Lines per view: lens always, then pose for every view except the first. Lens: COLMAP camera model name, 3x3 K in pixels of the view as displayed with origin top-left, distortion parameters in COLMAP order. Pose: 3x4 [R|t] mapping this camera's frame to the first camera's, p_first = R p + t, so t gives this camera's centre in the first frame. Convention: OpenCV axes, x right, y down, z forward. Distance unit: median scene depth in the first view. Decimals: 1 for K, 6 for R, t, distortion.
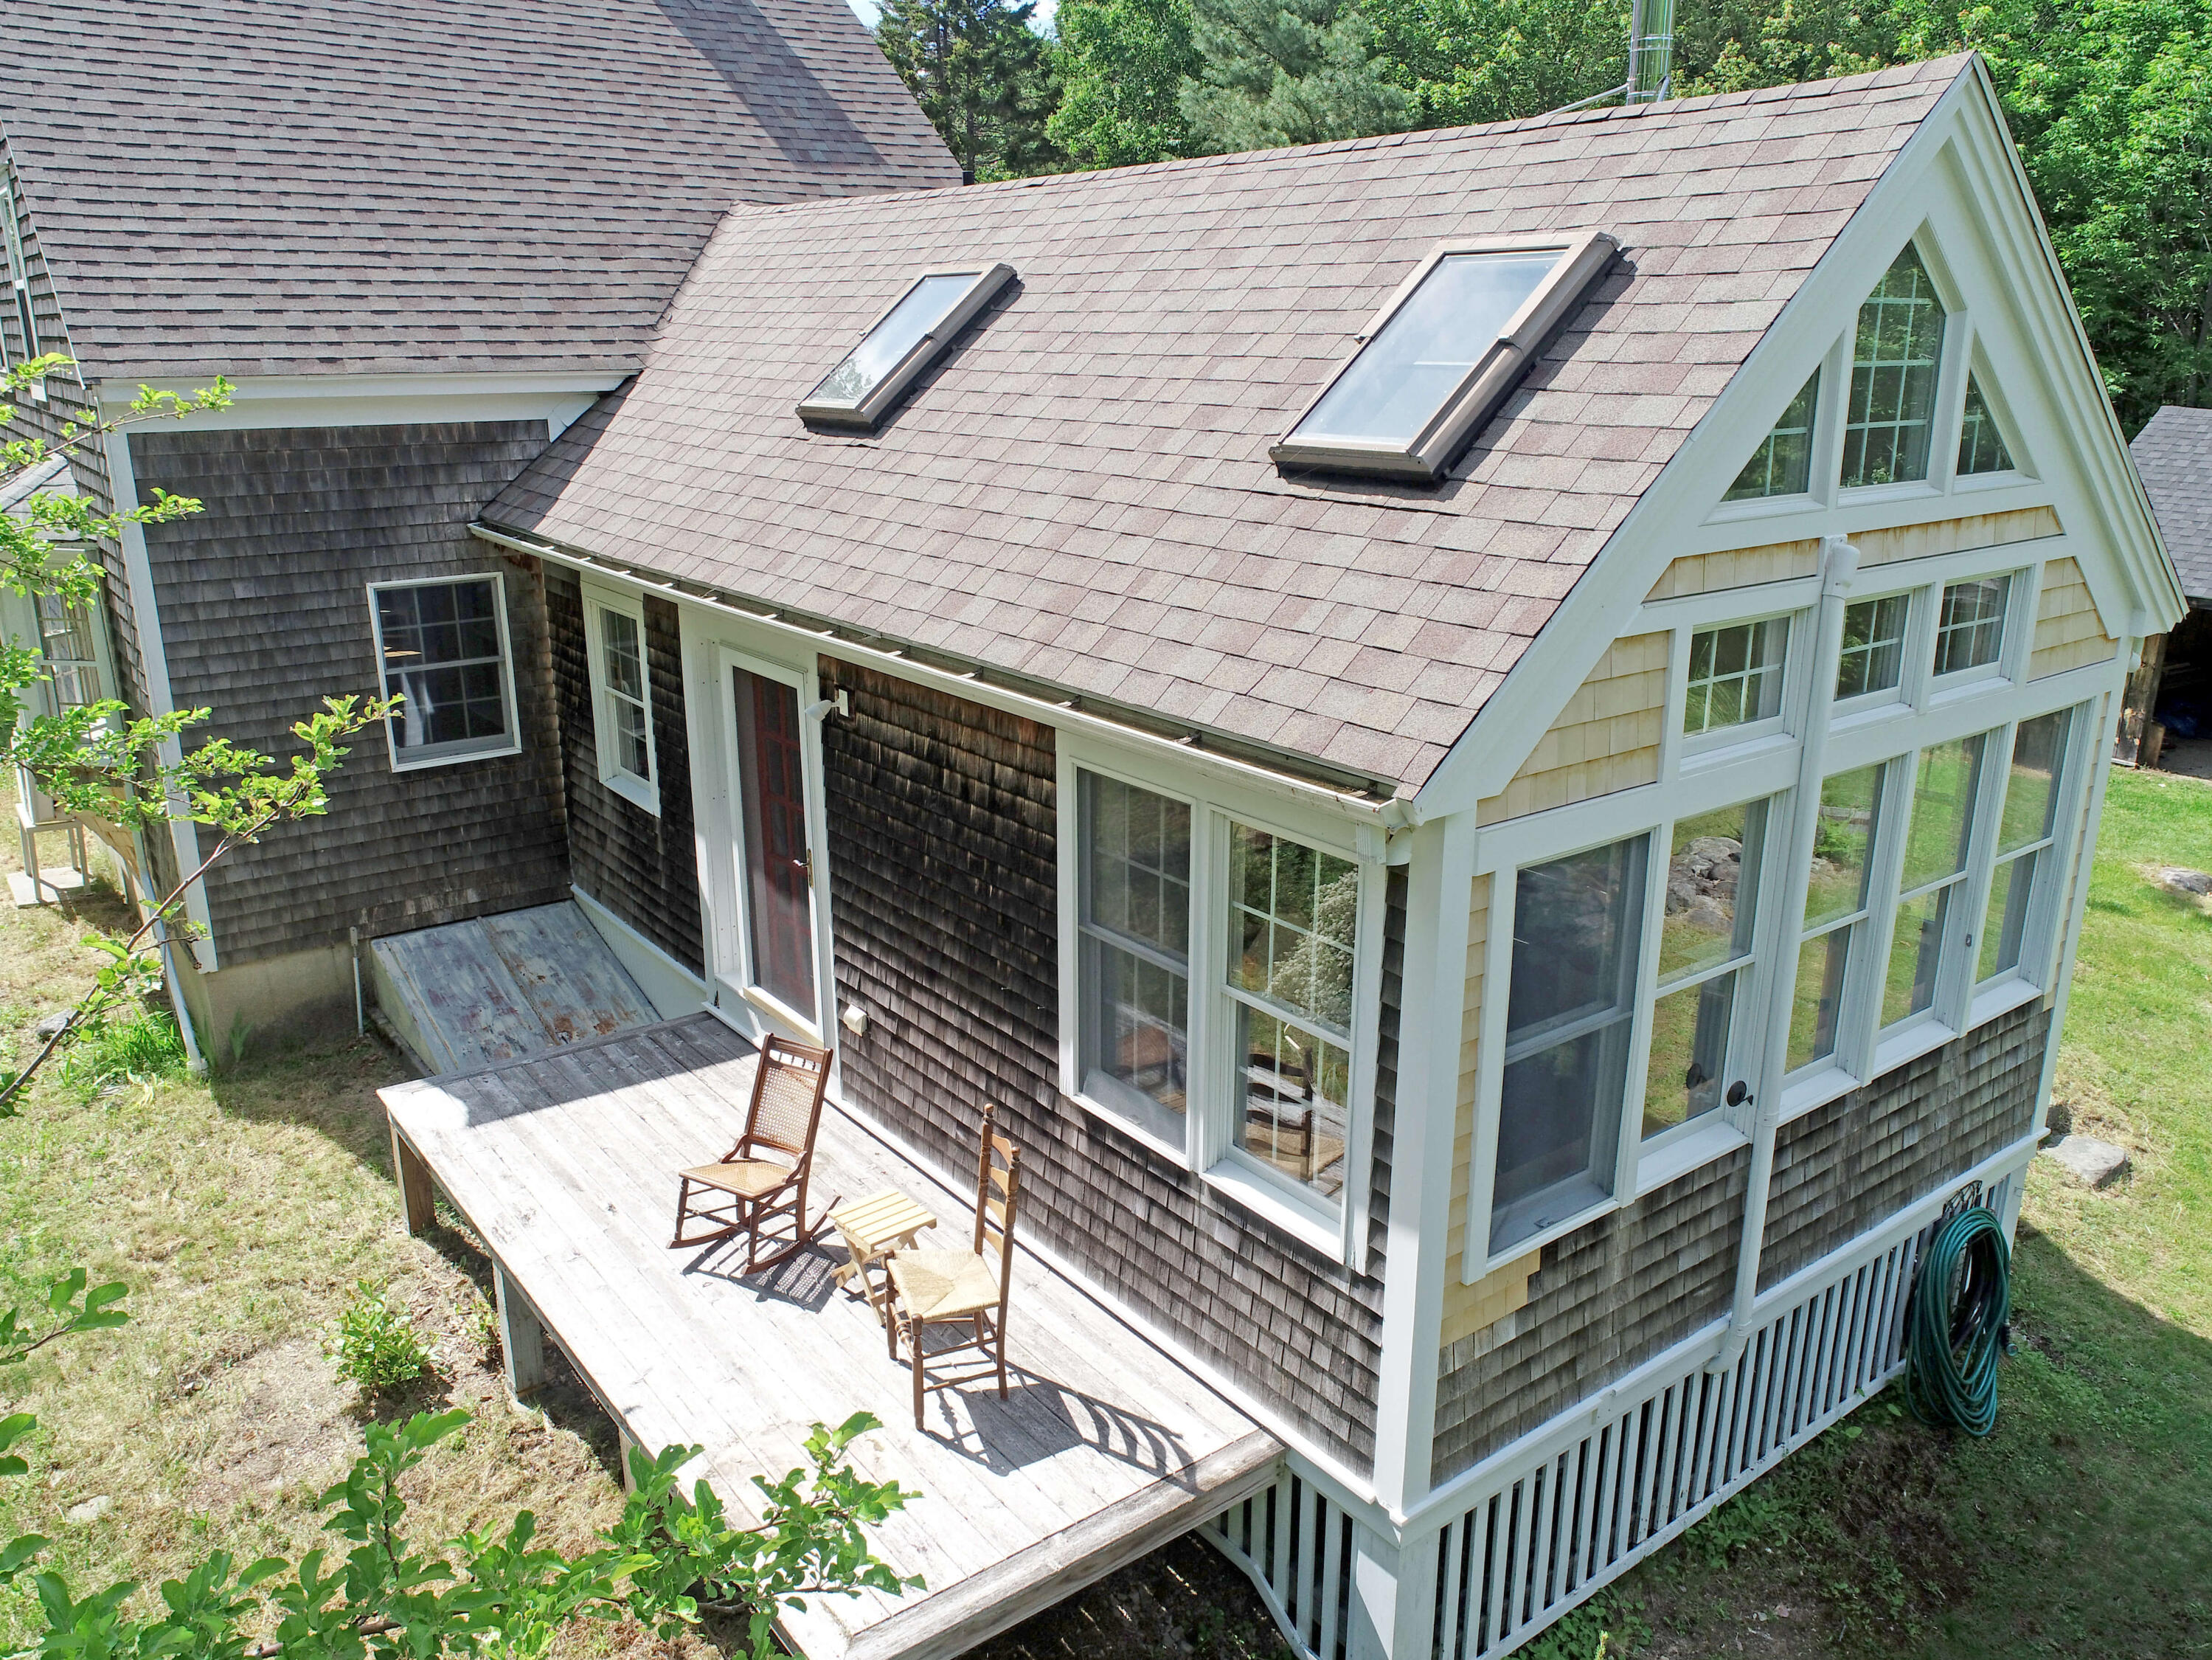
lens RADIAL K [[1644.0, 0, 1106.0], [0, 1644.0, 830.0], [0, 0, 1]] dist [-0.002079, -0.003039]
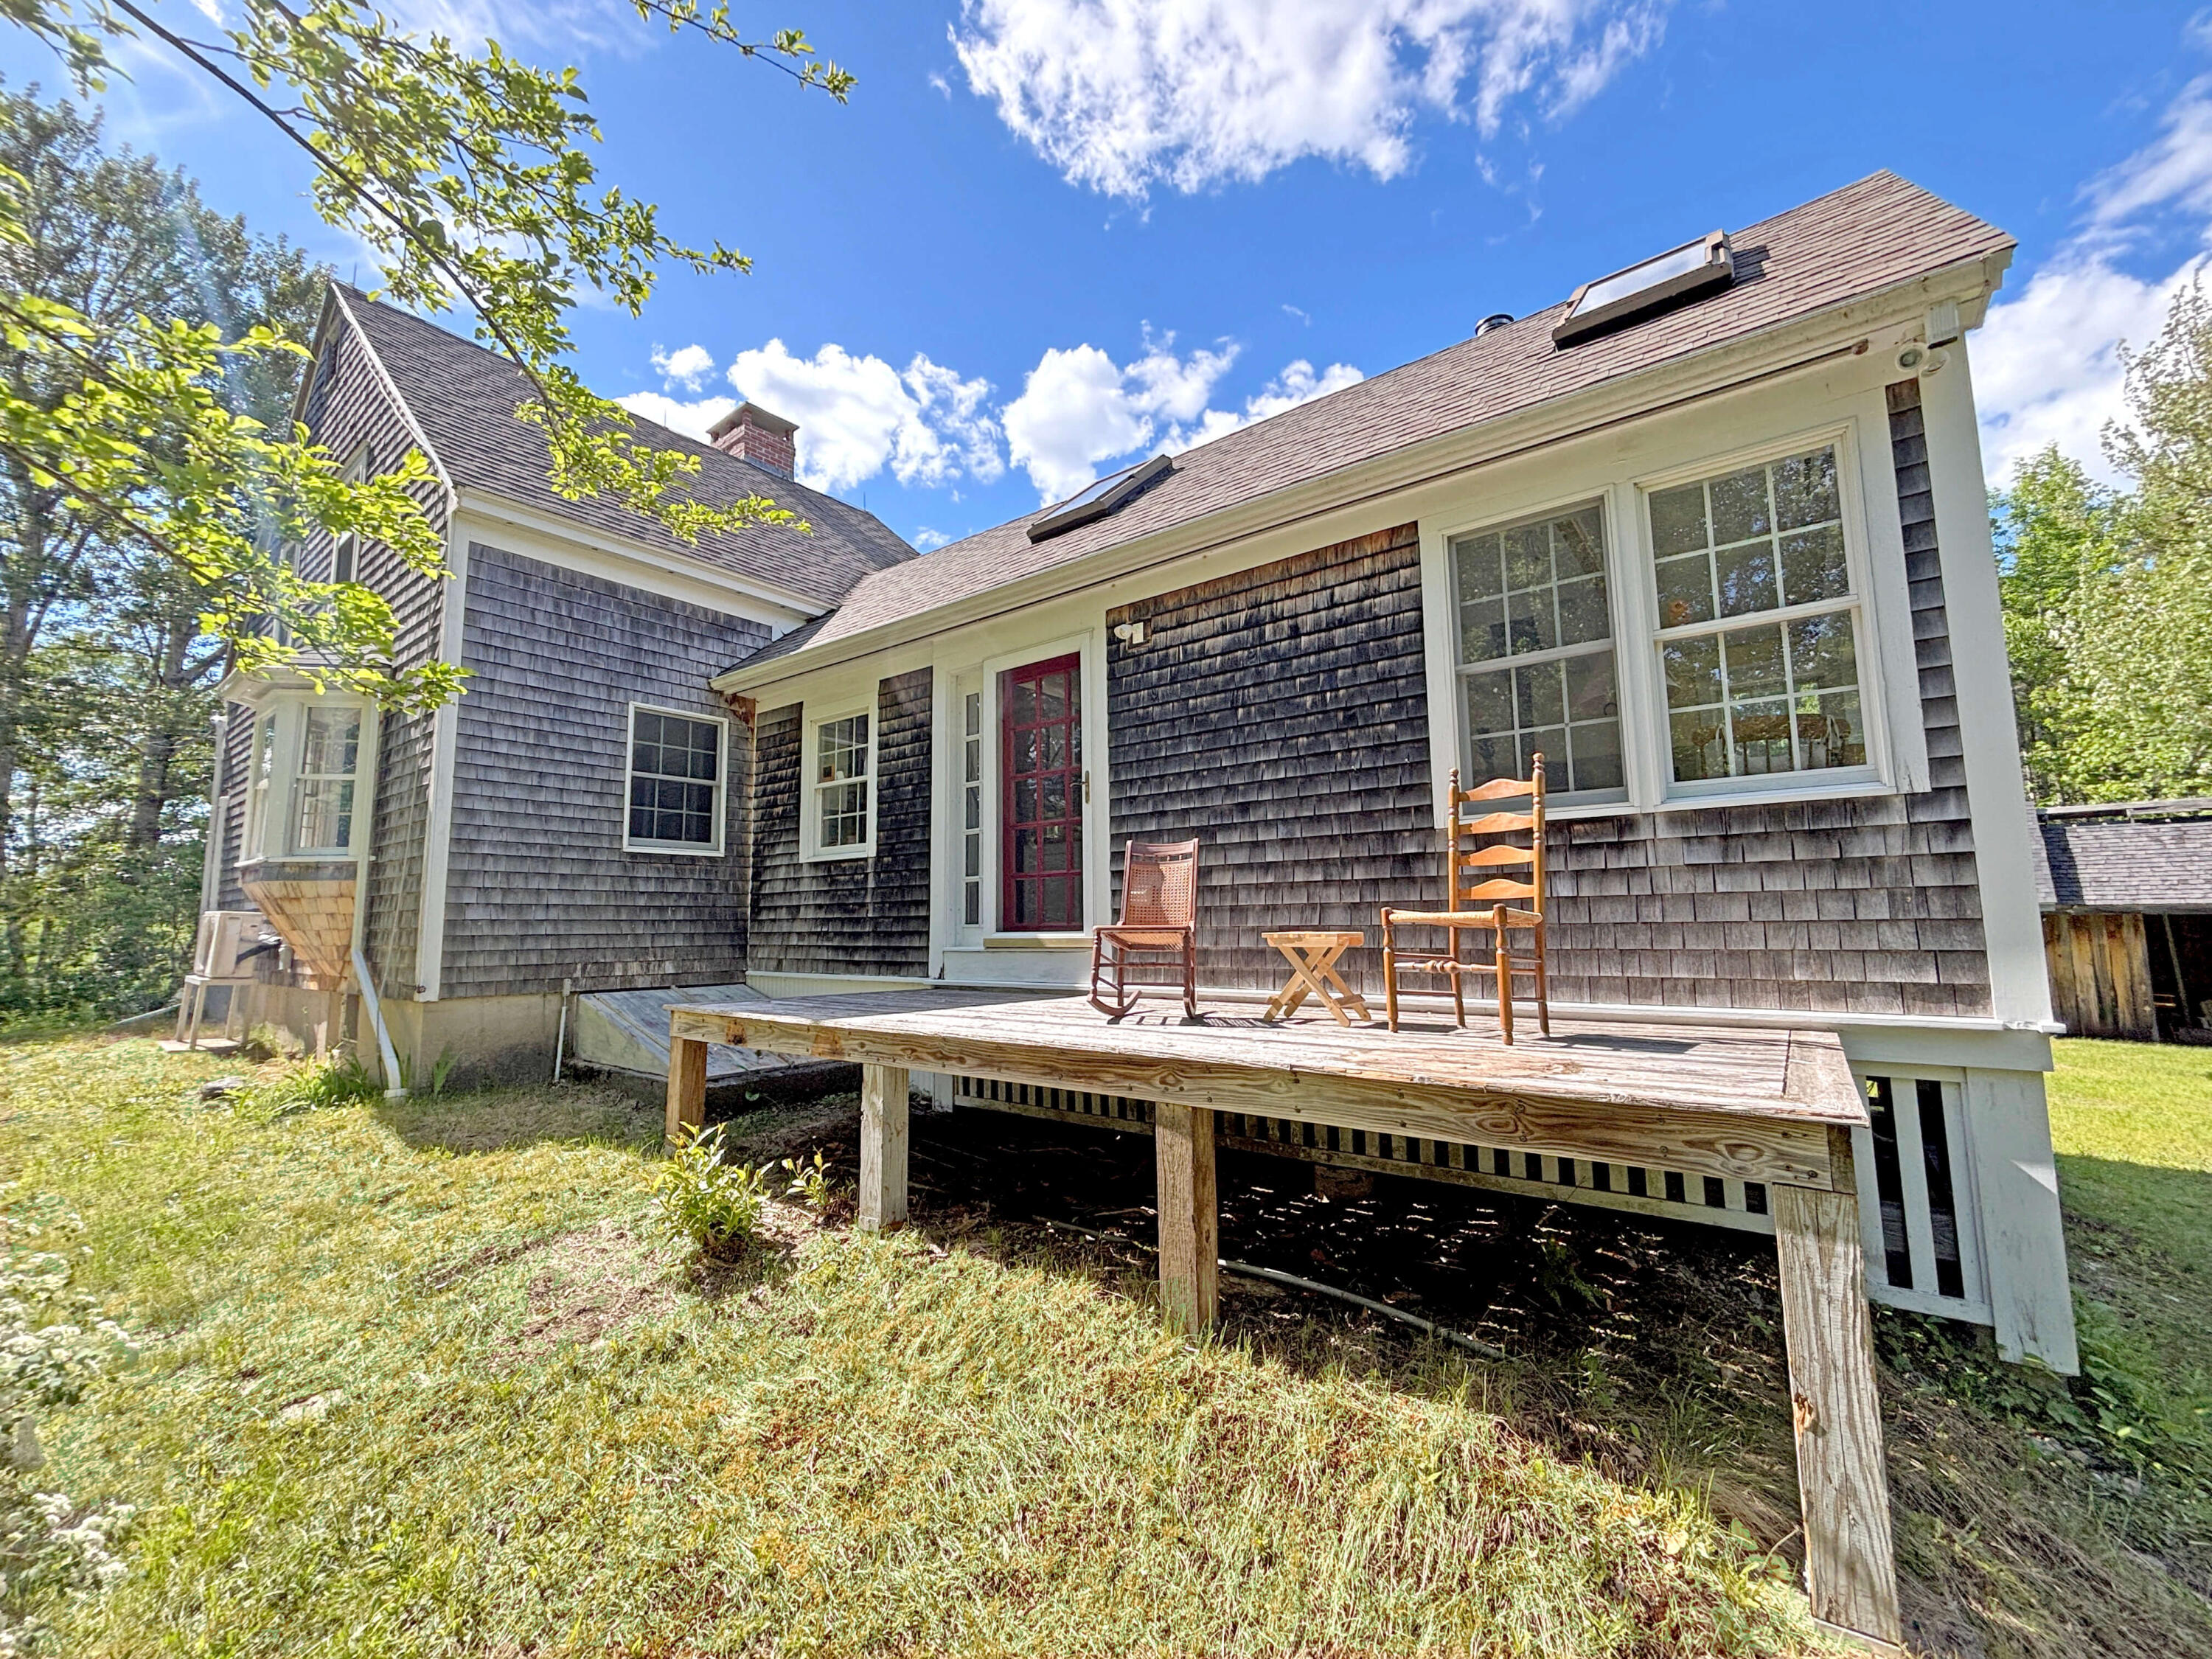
lens RADIAL K [[880.7, 0, 1106.0], [0, 880.7, 829.5], [0, 0, 1]] dist [-0.002473, -0.000002]
pose [[0.965735, 0.016073, 0.259034, -0.364127], [0.087113, 0.920102, -0.381867, 0.333011], [-0.244475, 0.391348, 0.887175, 0.452080]]
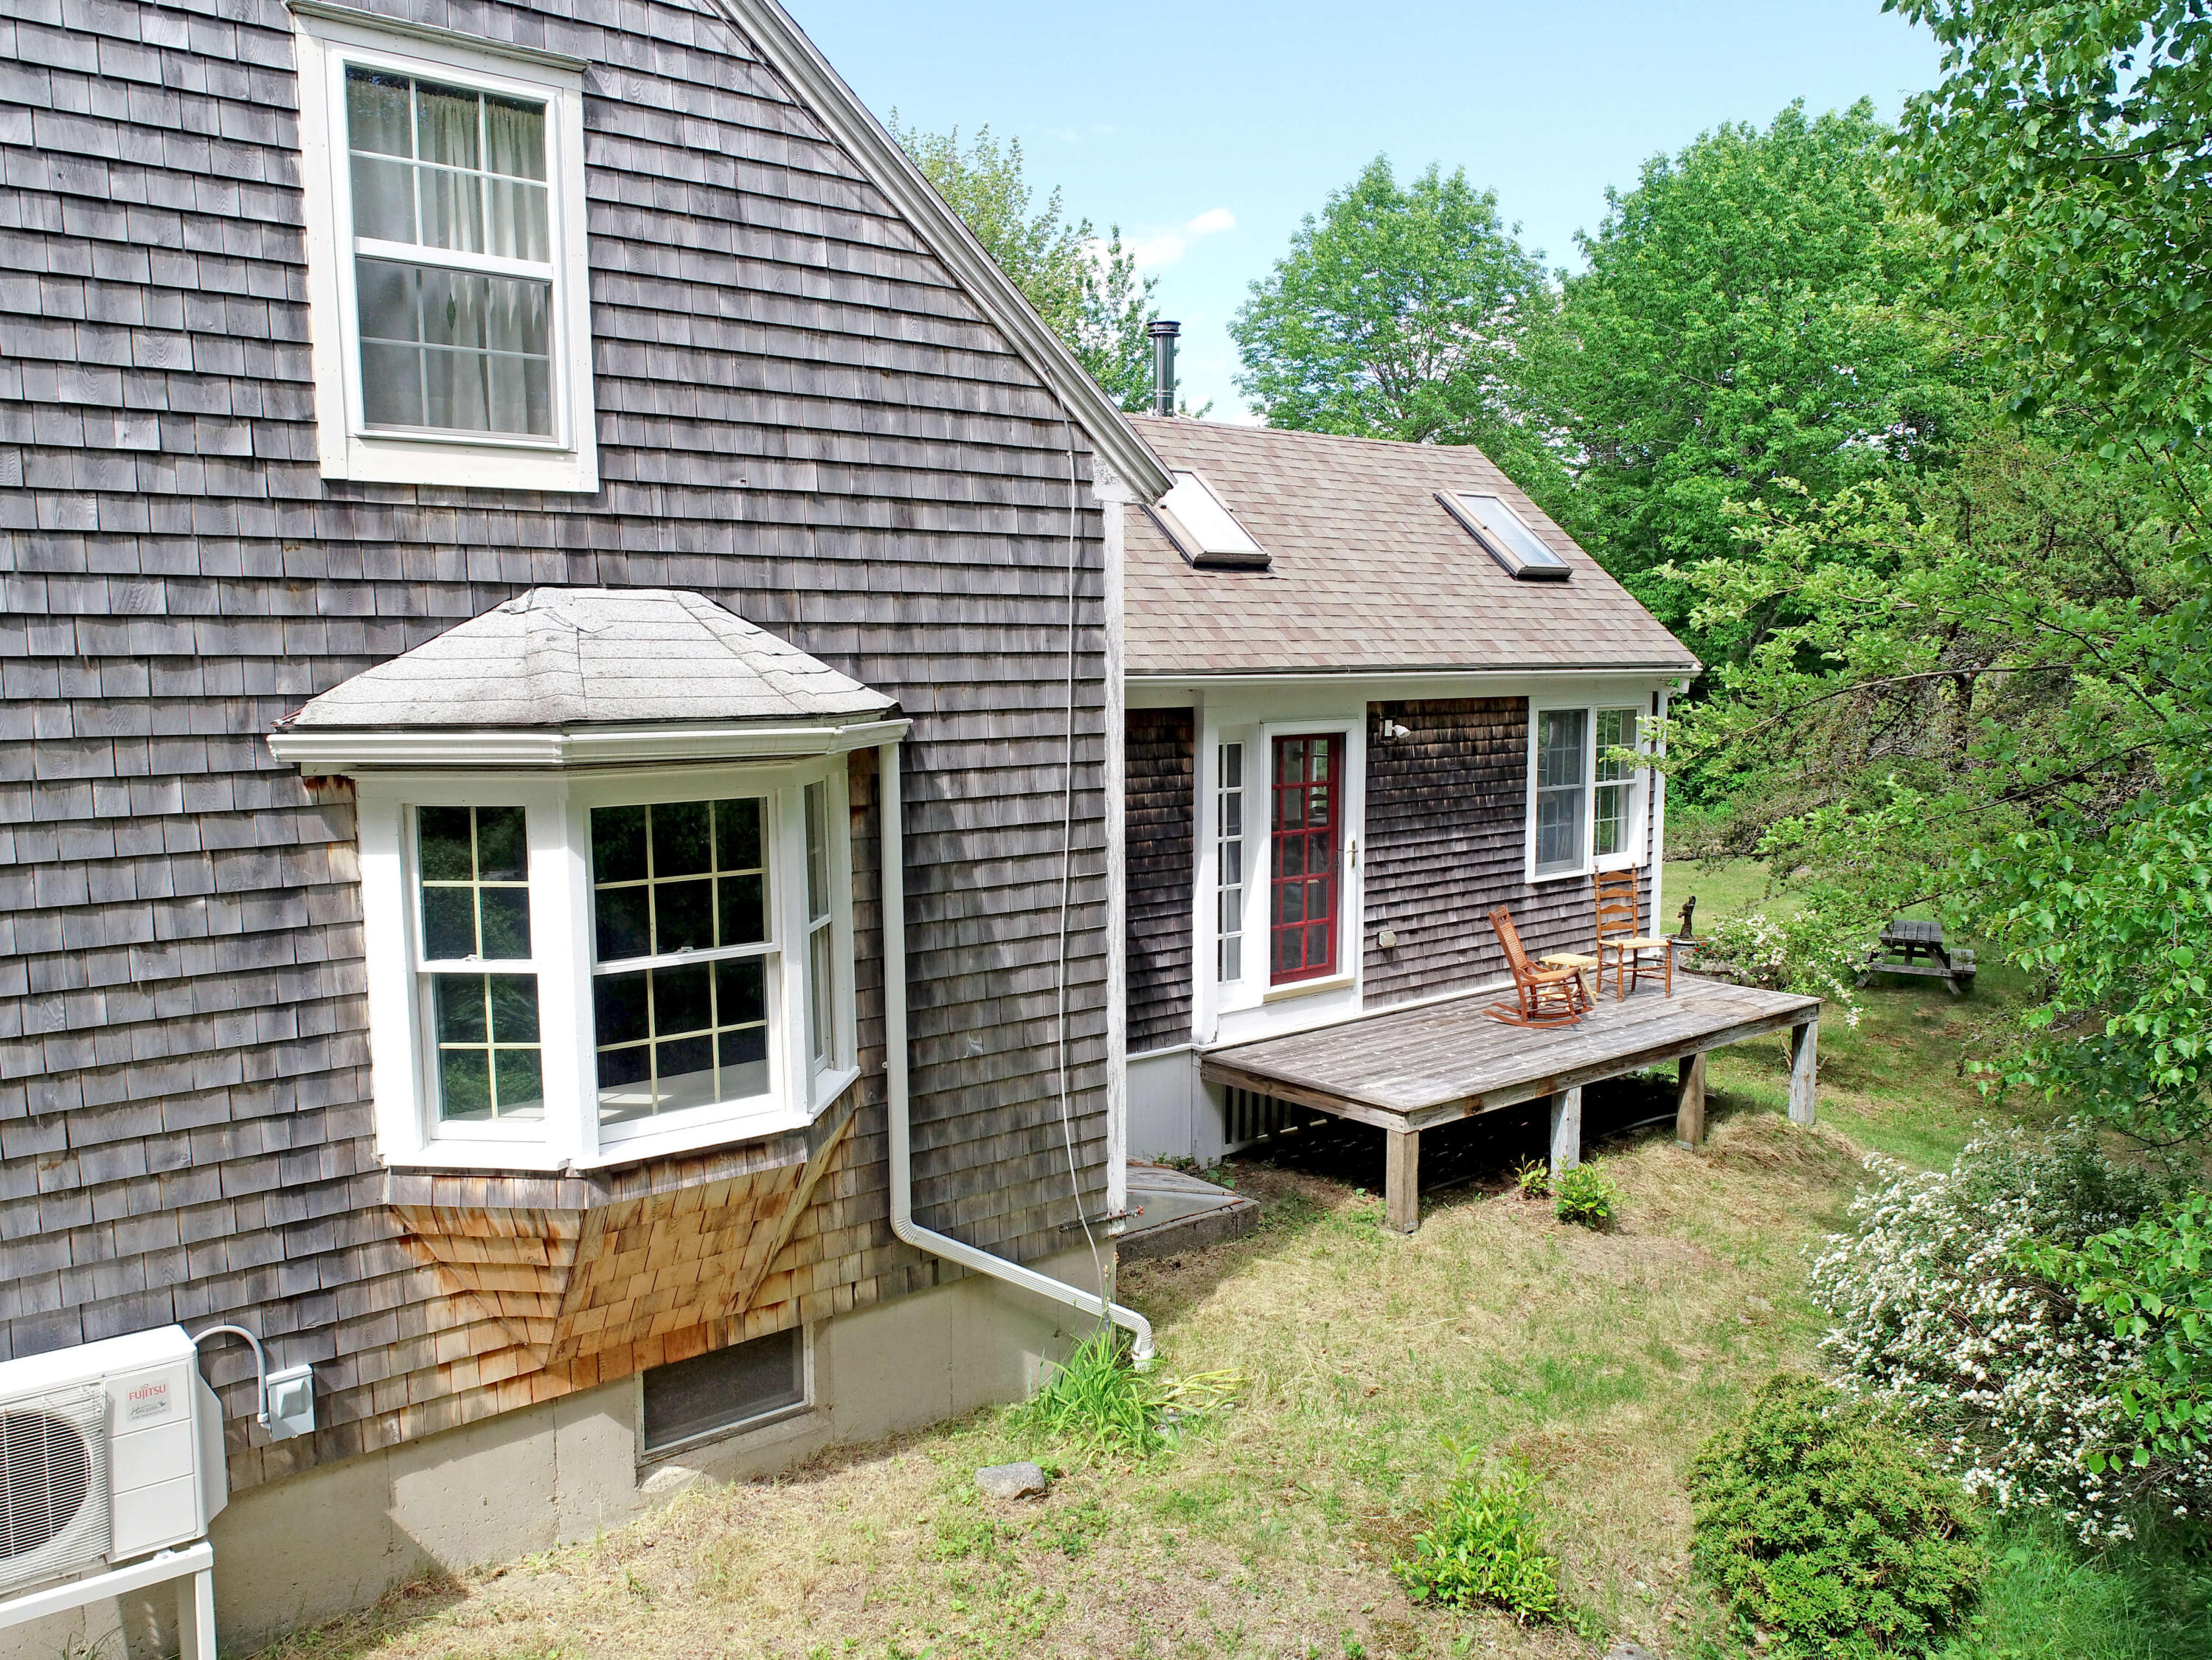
lens RADIAL K [[1655.7, 0, 1142.2], [0, 1655.7, 834.6], [0, 0, 1]] dist [-0.081853, 0.115366]
pose [[-0.041285, -0.118397, 0.992108, -1.771012], [0.285583, 0.950131, 0.125272, -0.250081], [-0.957464, 0.288501, -0.005414, 1.277589]]
